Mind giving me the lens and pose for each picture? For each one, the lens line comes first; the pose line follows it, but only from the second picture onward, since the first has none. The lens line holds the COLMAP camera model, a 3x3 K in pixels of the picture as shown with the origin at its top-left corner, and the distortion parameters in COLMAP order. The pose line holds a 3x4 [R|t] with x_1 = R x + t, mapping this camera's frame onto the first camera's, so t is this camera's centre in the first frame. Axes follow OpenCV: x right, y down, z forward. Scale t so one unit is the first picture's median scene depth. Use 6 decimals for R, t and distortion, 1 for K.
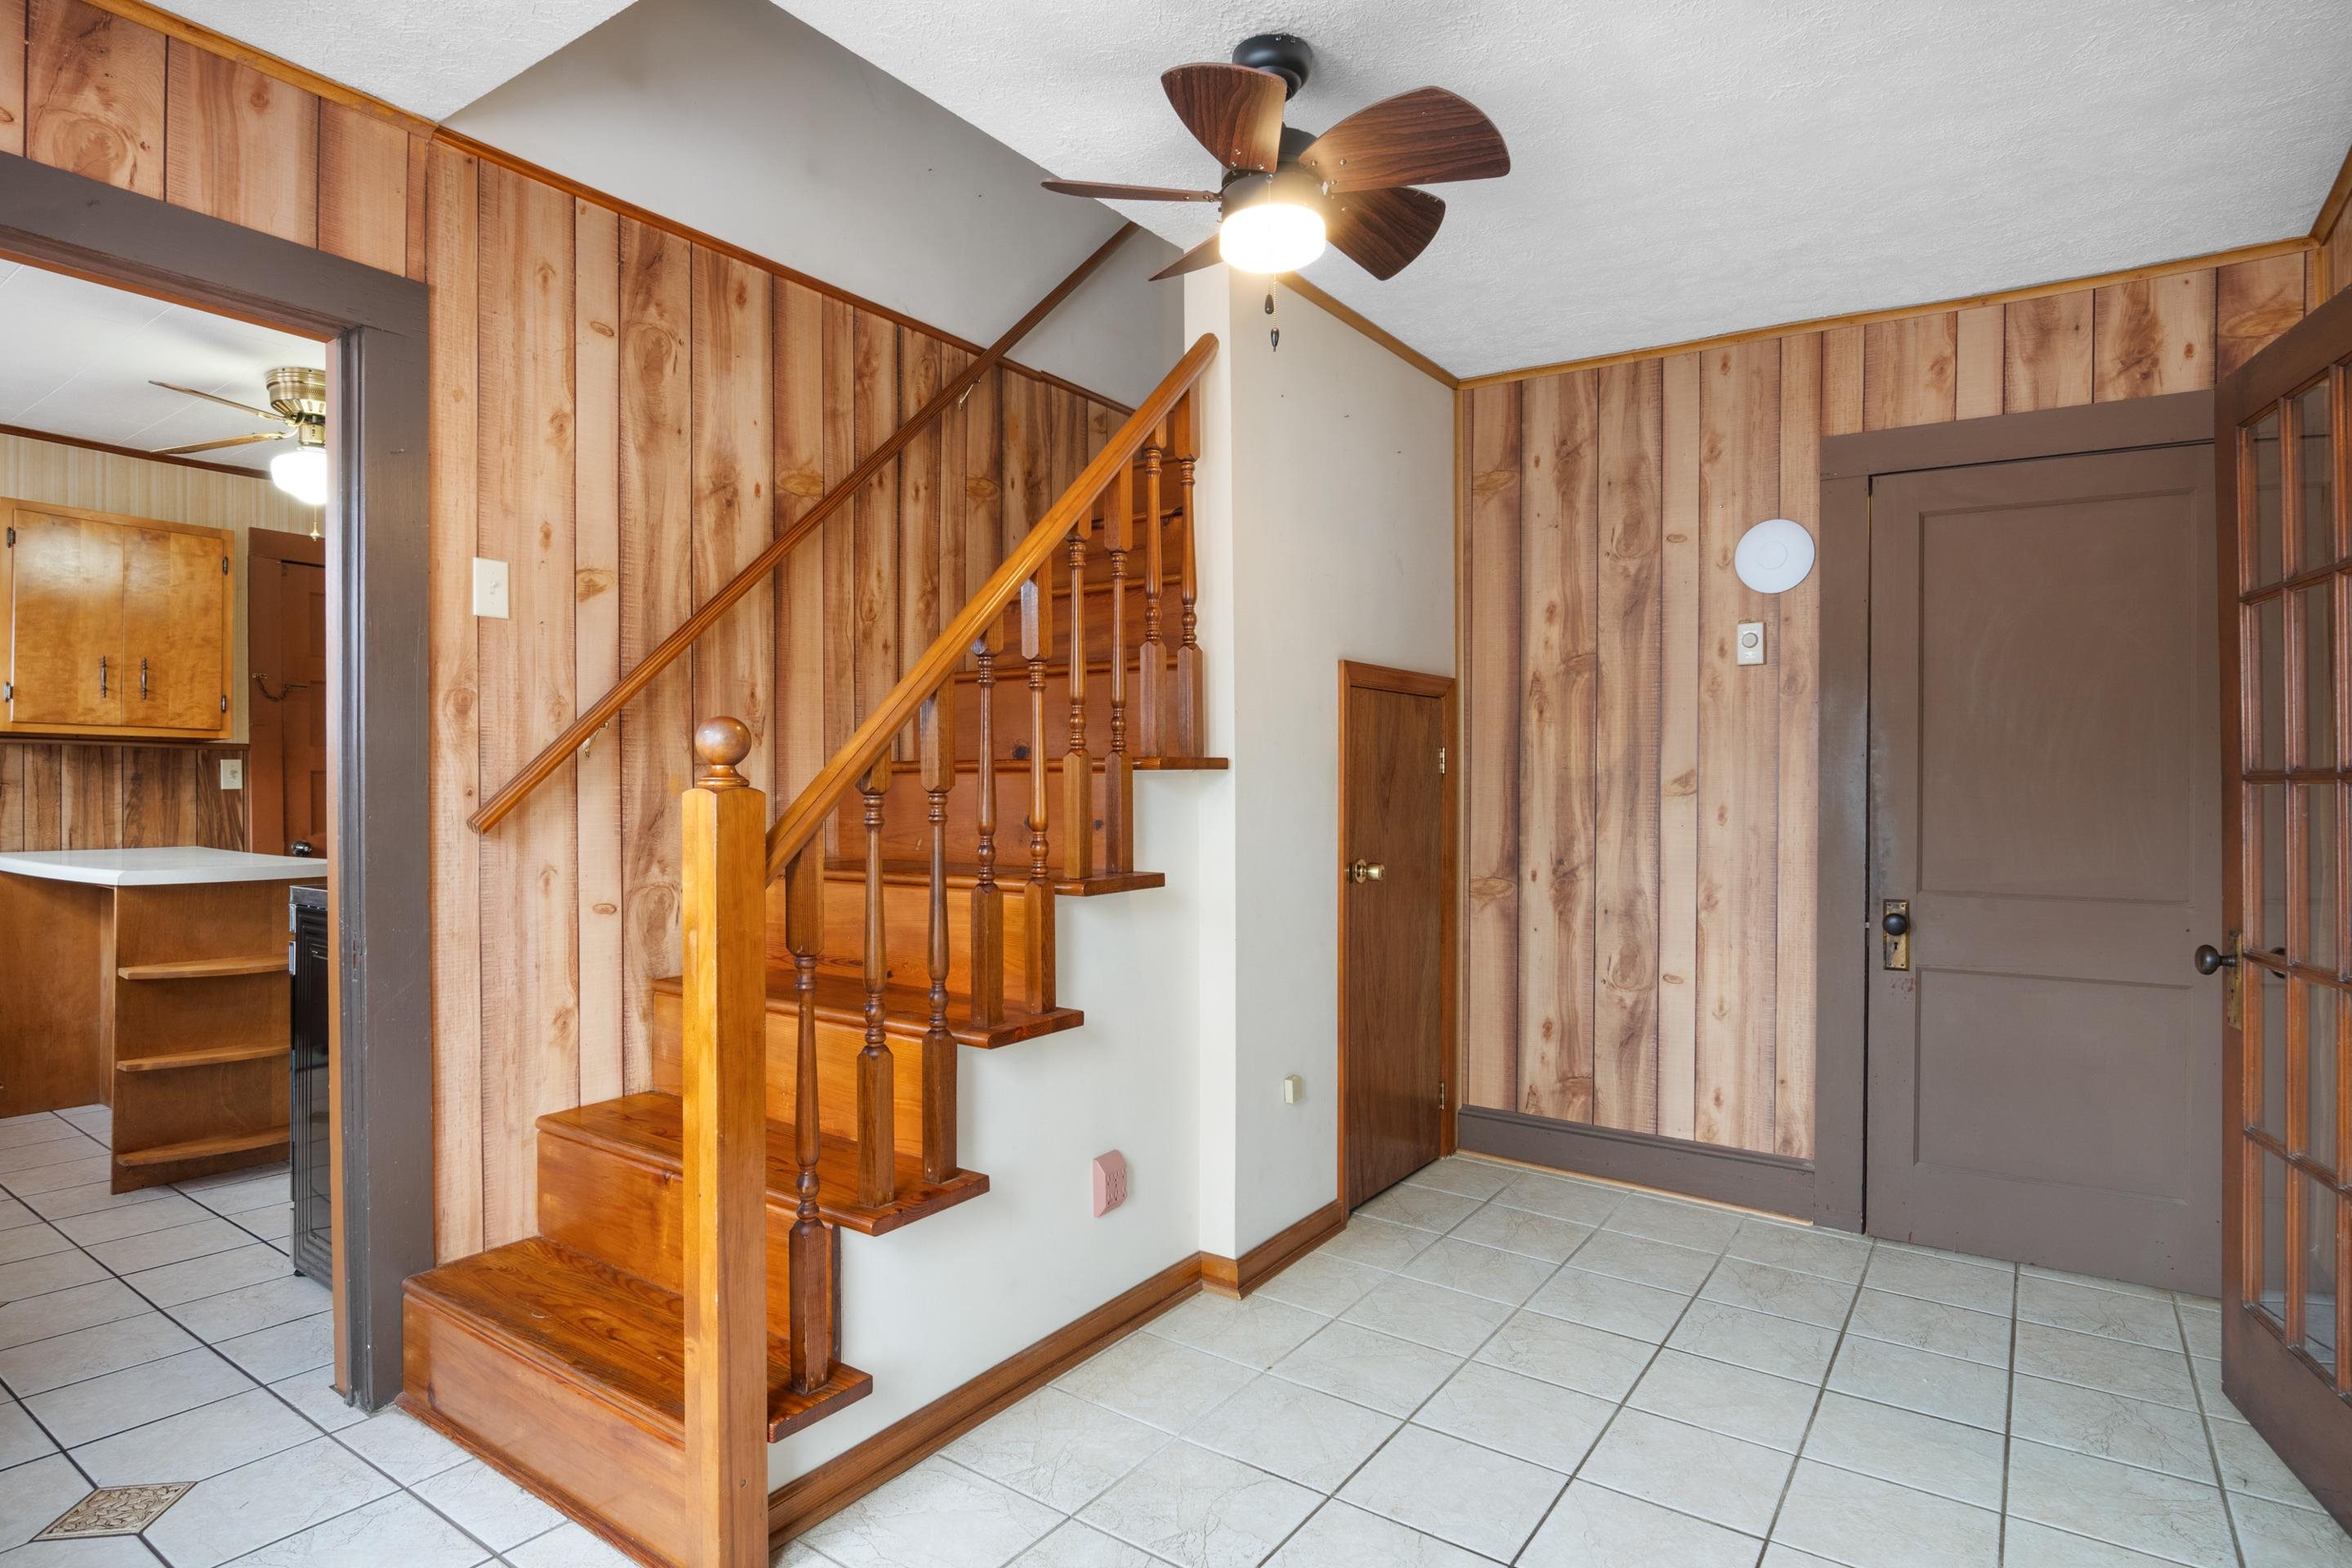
lens RADIAL K [[1265.2, 0, 1167.0], [0, 1265.2, 784.6], [0, 0, 1]] dist [-0.015818, 0.000148]
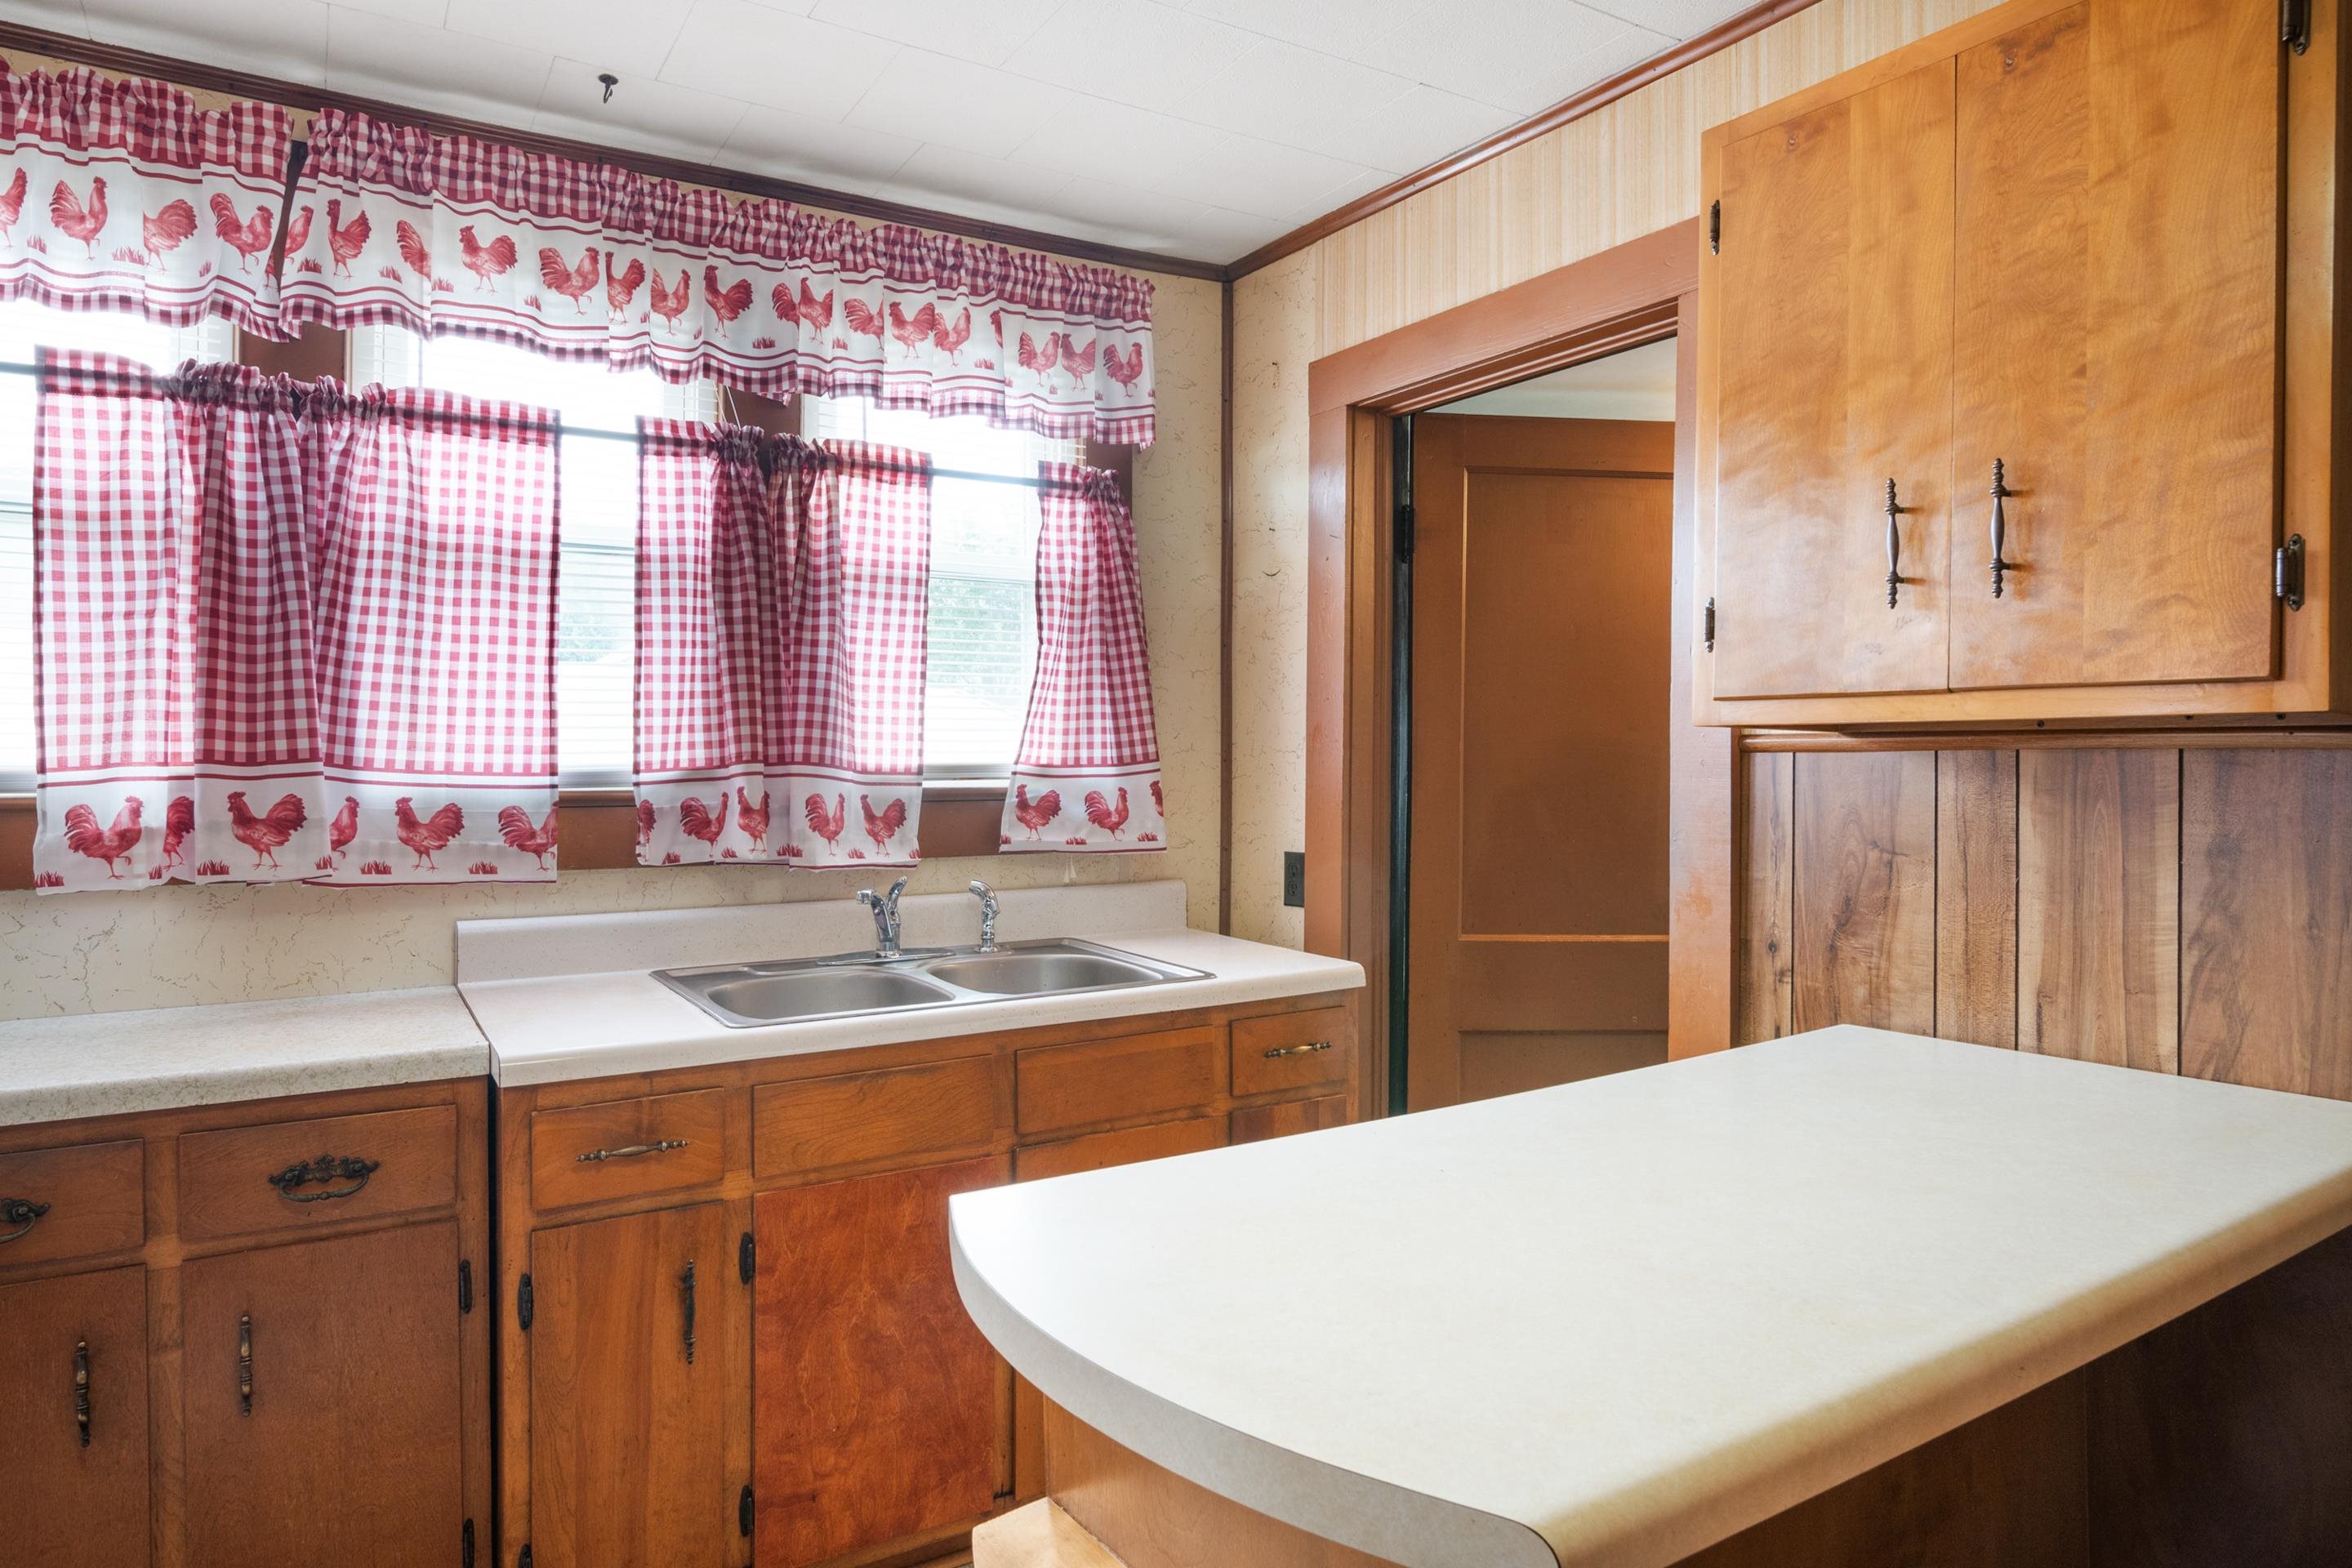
lens RADIAL K [[1405.6, 0, 1169.6], [0, 1405.6, 756.5], [0, 0, 1]] dist [0.000484, -0.000641]
pose [[-0.393876, -0.005001, -0.919150, -0.423985], [0.008642, 0.999921, -0.009144, -0.028303], [0.919123, -0.011545, -0.393802, 0.935958]]
